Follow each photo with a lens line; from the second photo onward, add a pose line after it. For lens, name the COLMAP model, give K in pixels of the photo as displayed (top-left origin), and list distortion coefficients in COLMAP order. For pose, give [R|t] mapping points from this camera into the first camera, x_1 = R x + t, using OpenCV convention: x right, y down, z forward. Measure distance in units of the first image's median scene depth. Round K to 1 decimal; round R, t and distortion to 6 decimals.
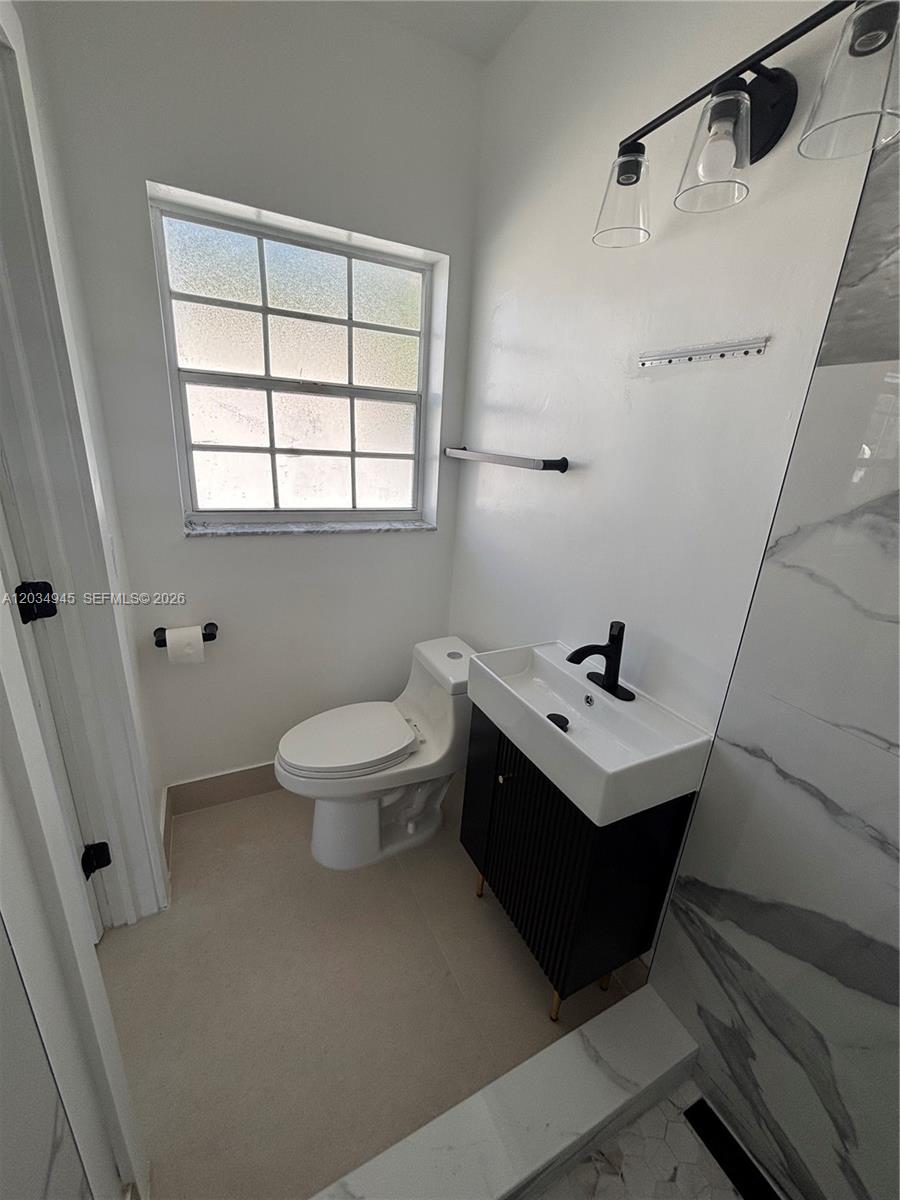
lens RADIAL K [[490.2, 0, 447.4], [0, 490.2, 607.7], [0, 0, 1]] dist [0.005394, -0.001101]
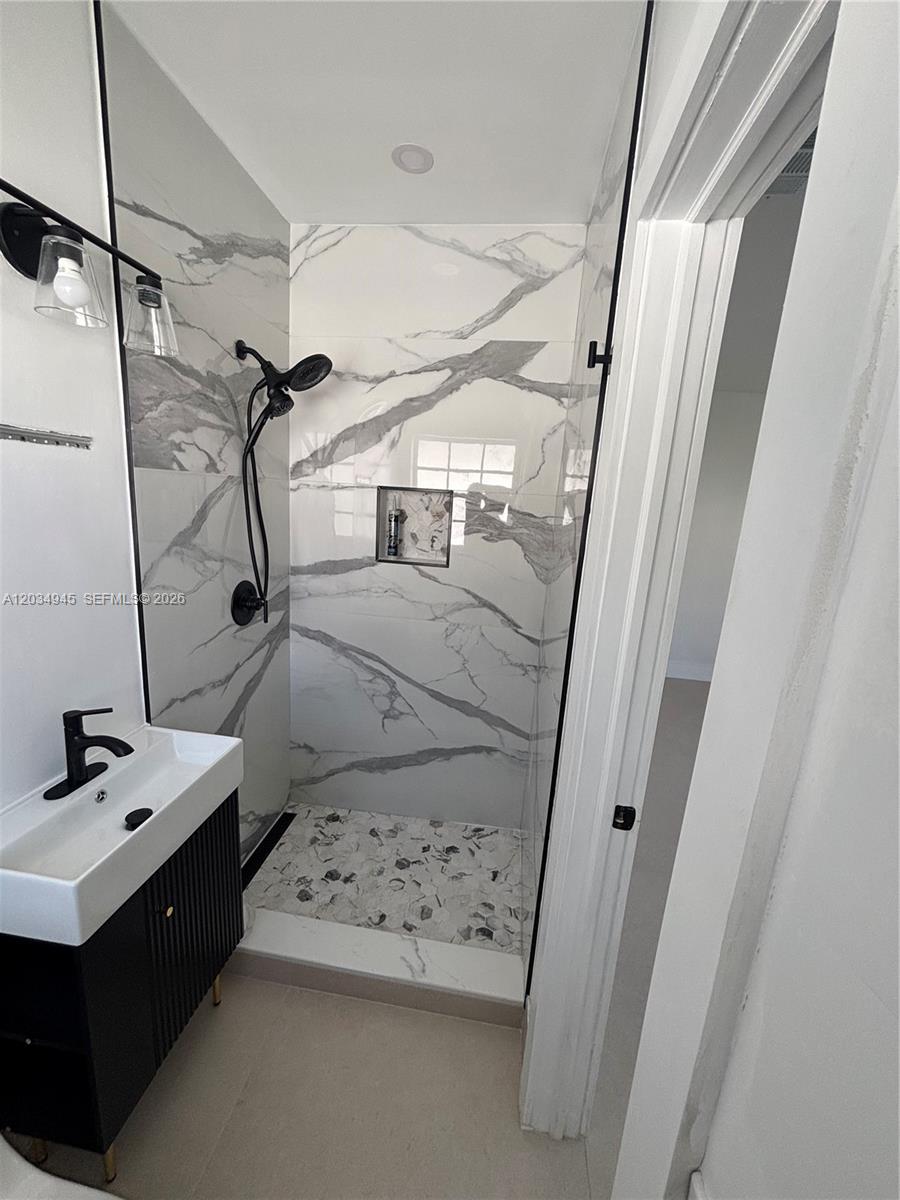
lens RADIAL K [[490.2, 0, 449.7], [0, 490.2, 599.2], [0, 0, 1]] dist [0.005394, -0.001101]
pose [[-0.823421, -0.230164, 0.518654, -0.845091], [0.075512, 0.861462, 0.502176, -0.718456], [-0.562384, 0.452667, -0.691966, 1.464647]]
